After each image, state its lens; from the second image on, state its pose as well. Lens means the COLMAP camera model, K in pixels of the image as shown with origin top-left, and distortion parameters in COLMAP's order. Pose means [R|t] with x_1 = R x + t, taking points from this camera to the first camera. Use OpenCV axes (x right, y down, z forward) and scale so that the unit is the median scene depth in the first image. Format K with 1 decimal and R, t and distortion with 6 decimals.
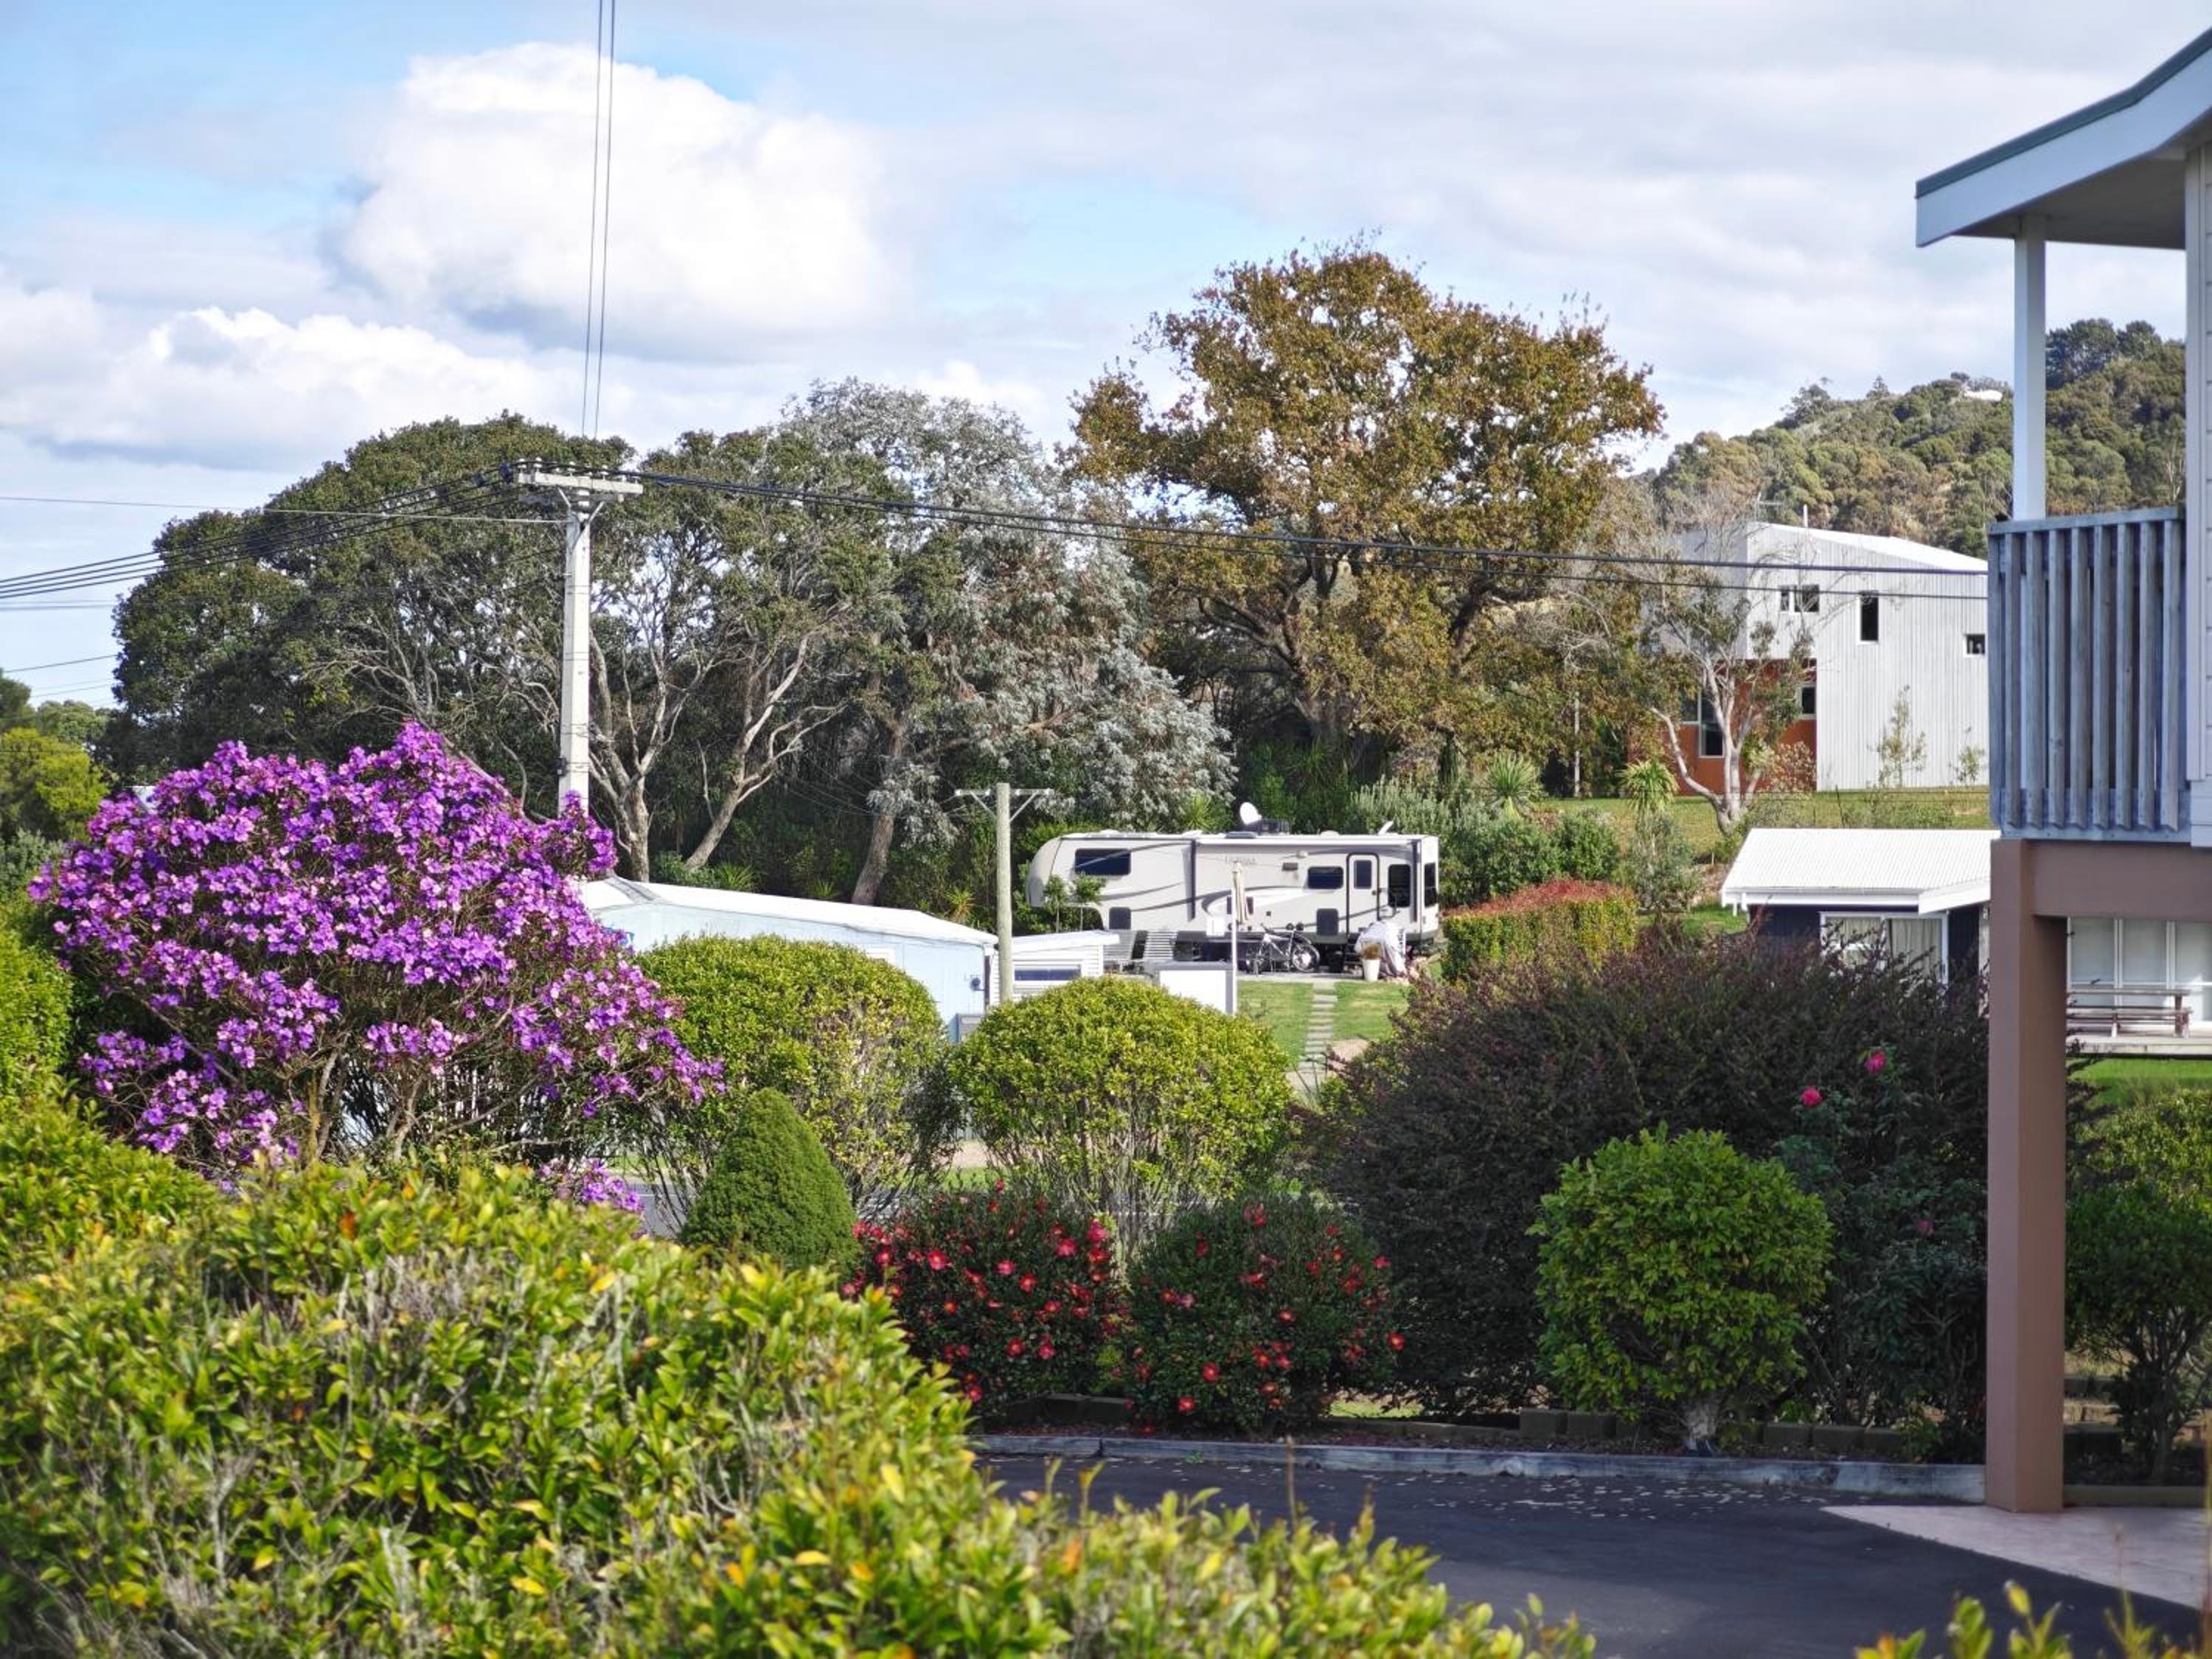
lens RADIAL K [[4715.3, 0, 1178.9], [0, 4715.3, 904.3], [0, 0, 1]] dist [0.041982, 0.000000]
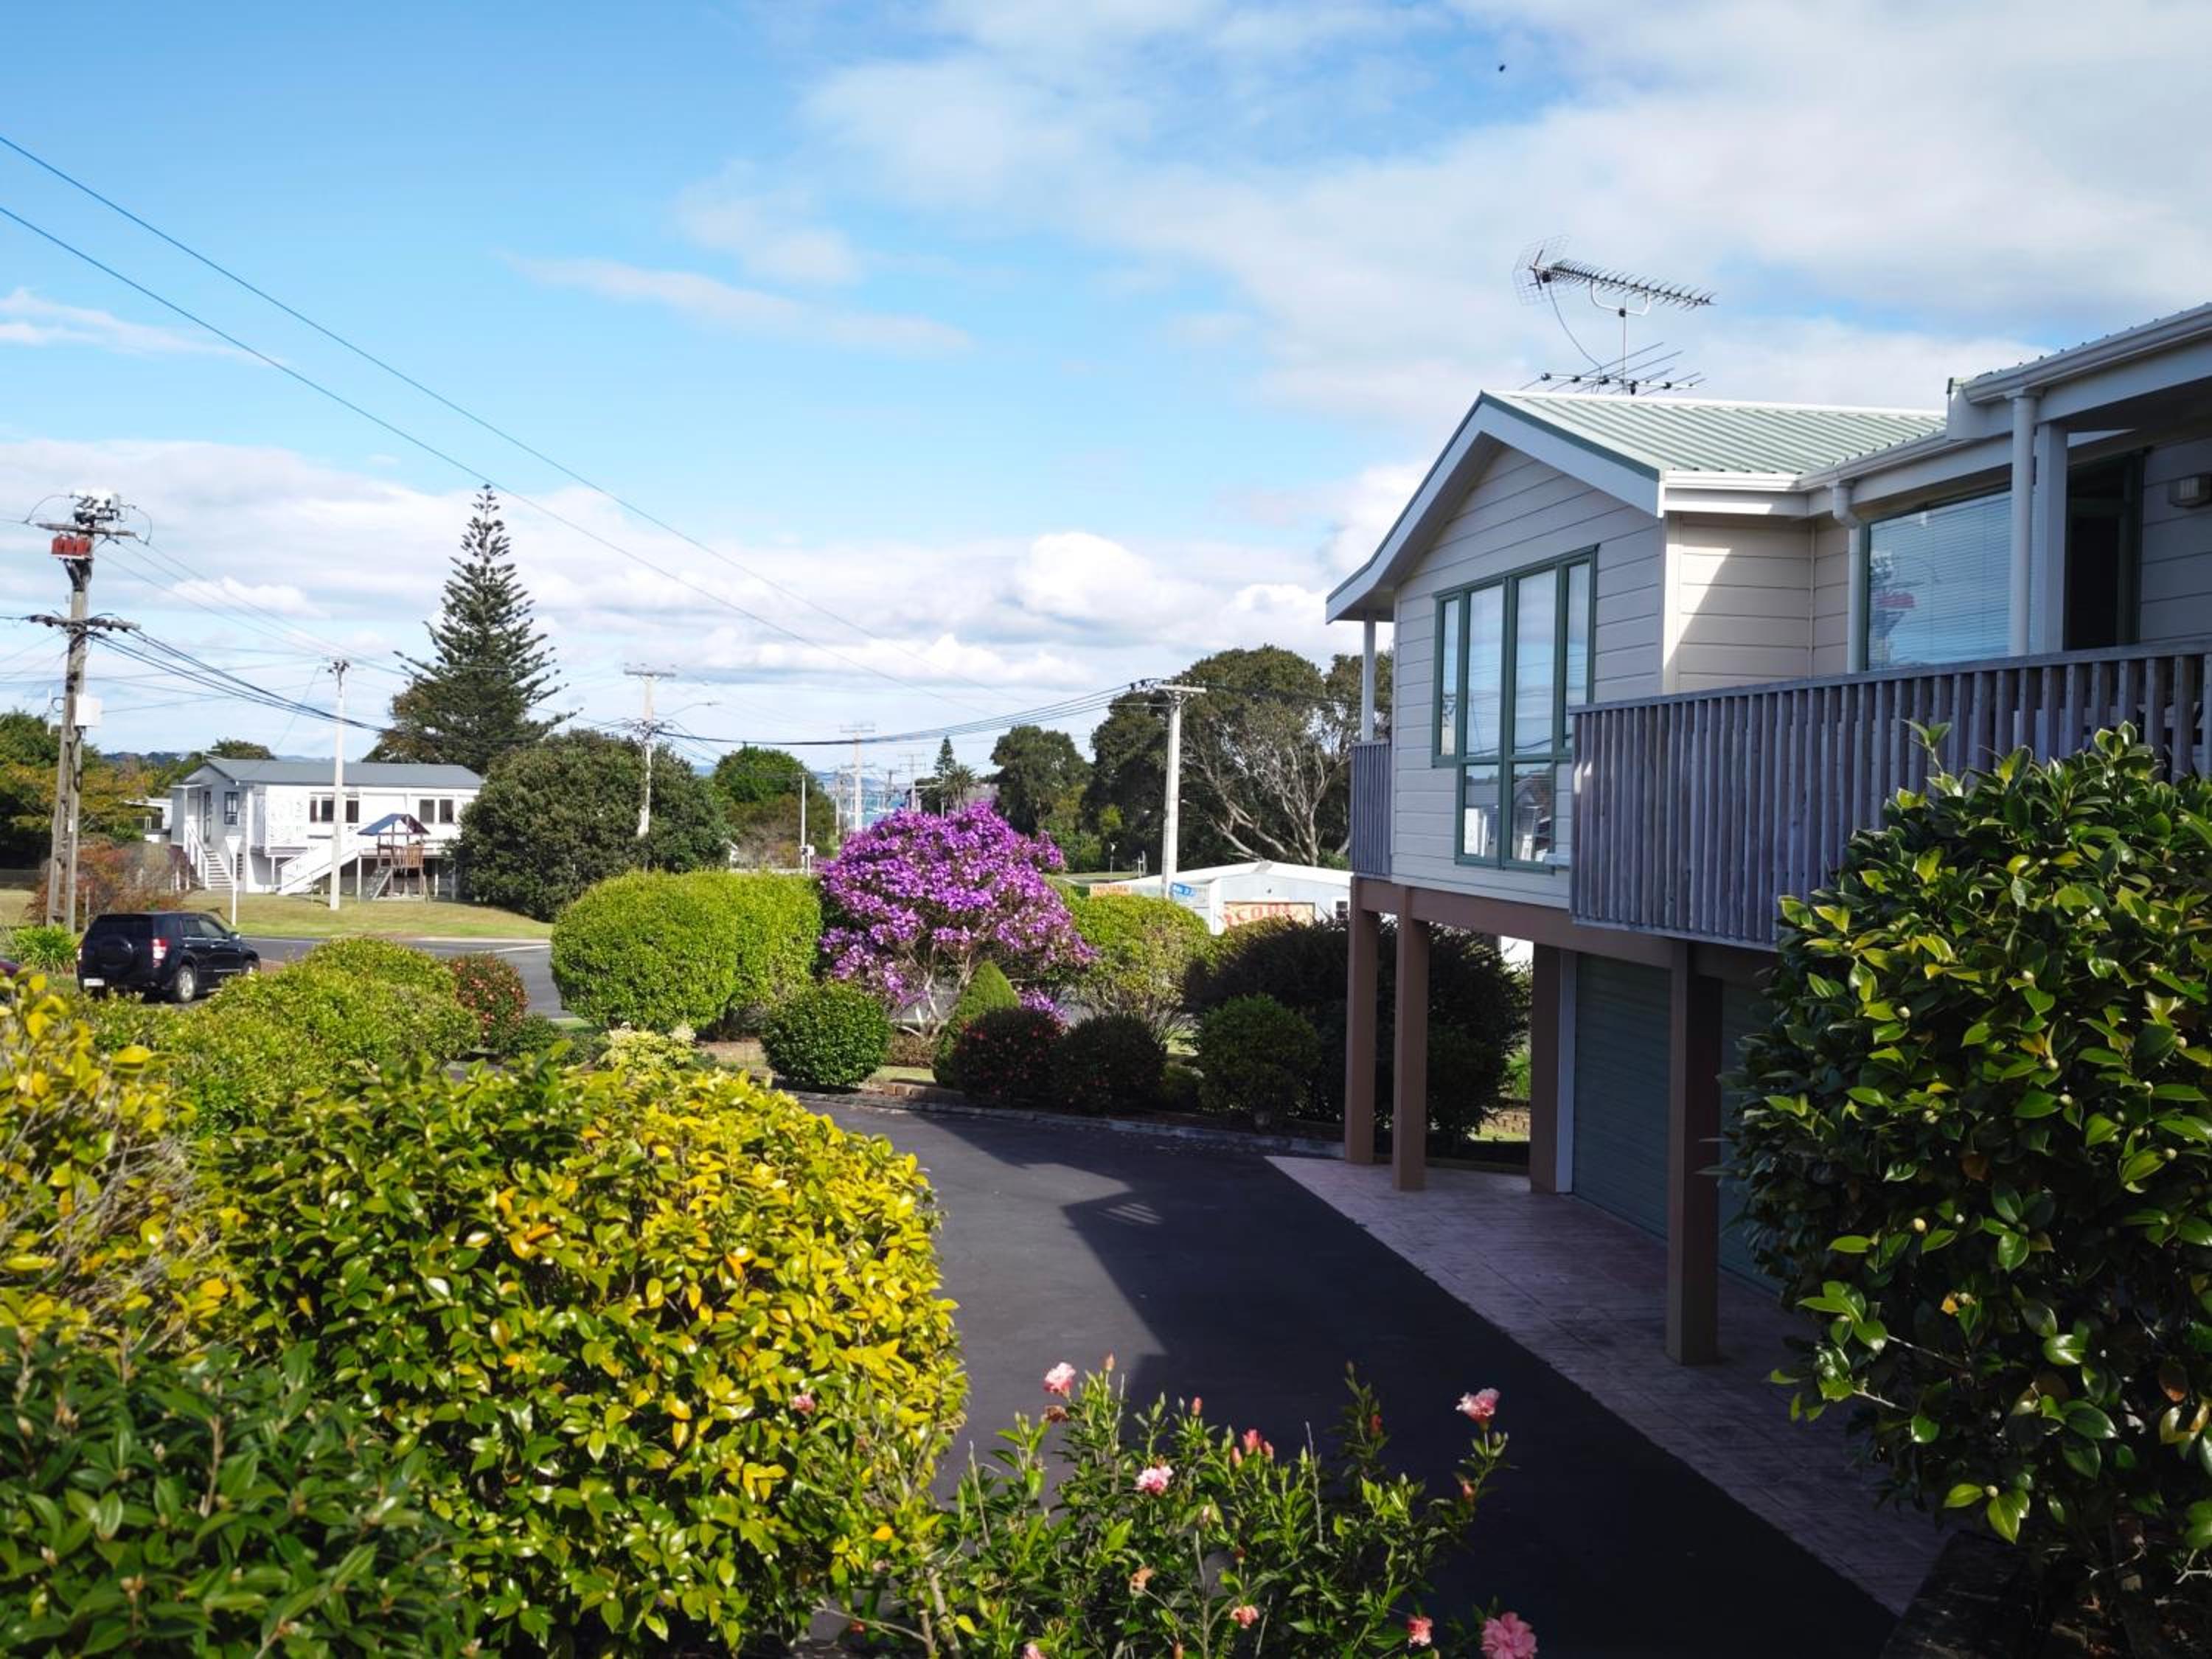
lens RADIAL K [[2230.6, 0, 1107.2], [0, 2230.6, 818.1], [0, 0, 1]] dist [0.050445, 0.000000]
pose [[0.966924, 0.018810, -0.254370, 0.191196], [-0.024435, 0.999521, -0.018970, -0.010425], [0.253892, 0.024558, 0.966921, -0.060339]]
